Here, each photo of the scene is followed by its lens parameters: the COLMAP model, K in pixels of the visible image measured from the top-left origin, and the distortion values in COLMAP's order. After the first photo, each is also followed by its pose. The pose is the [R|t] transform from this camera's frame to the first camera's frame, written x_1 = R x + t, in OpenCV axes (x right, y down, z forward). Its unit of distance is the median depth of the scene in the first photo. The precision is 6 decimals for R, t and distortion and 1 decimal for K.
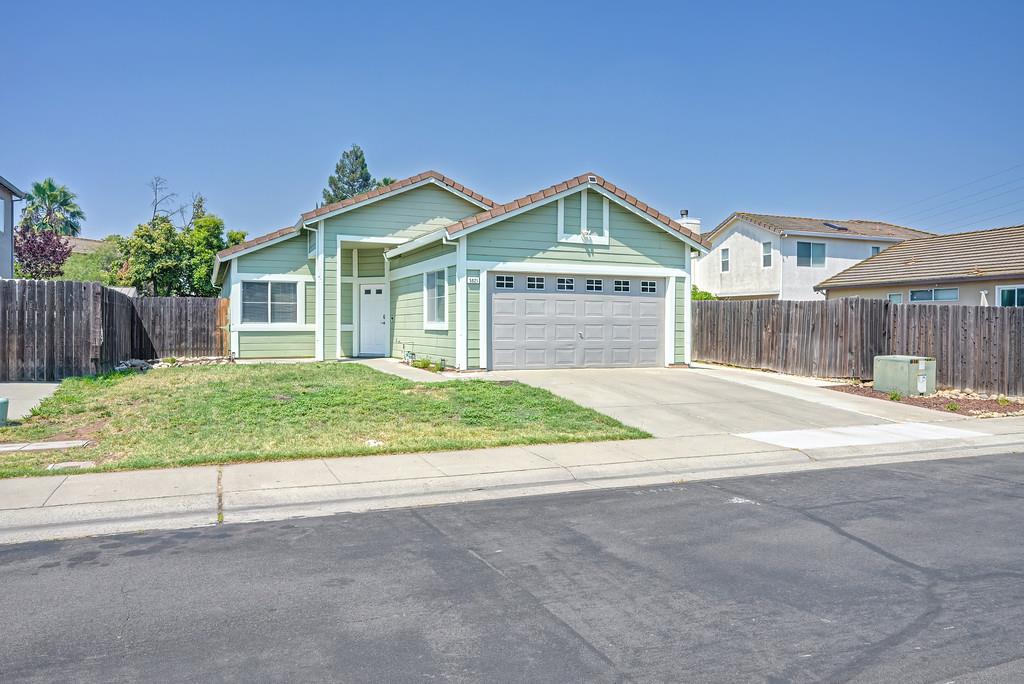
lens RADIAL K [[721.8, 0, 512.6], [0, 721.8, 324.3], [0, 0, 1]] dist [0.002193, 0.002513]
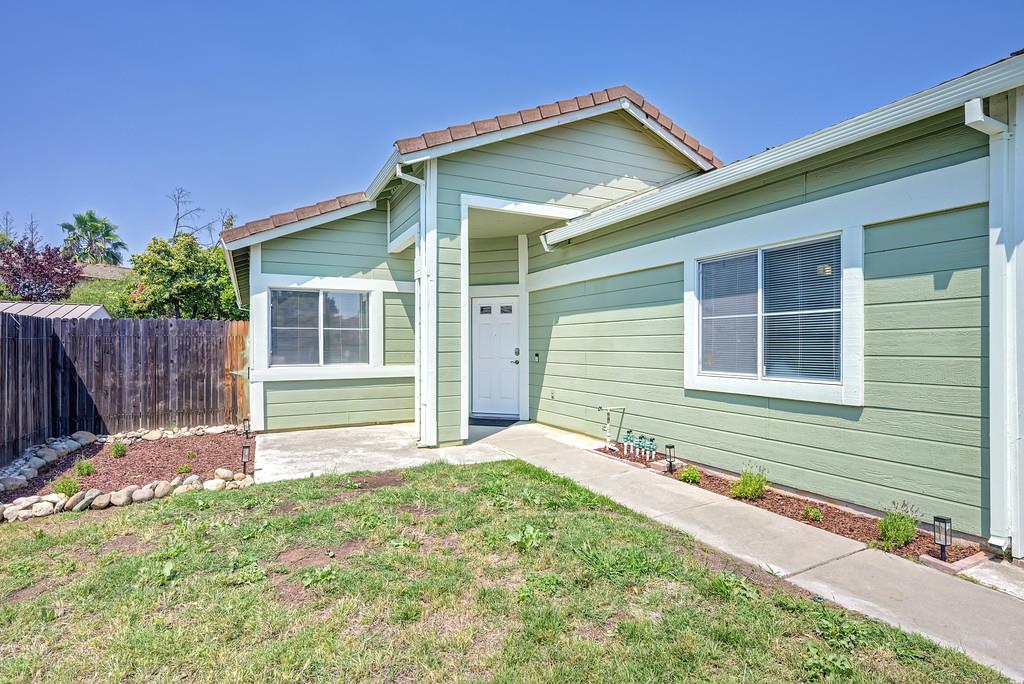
lens RADIAL K [[521.4, 0, 512.0], [0, 521.4, 342.0], [0, 0, 1]] dist [0.000488, -0.000332]
pose [[0.998180, -0.004069, 0.060165, -0.214079], [0.004161, 0.999990, -0.001407, -0.018377], [-0.060158, 0.001655, 0.998187, 0.589735]]
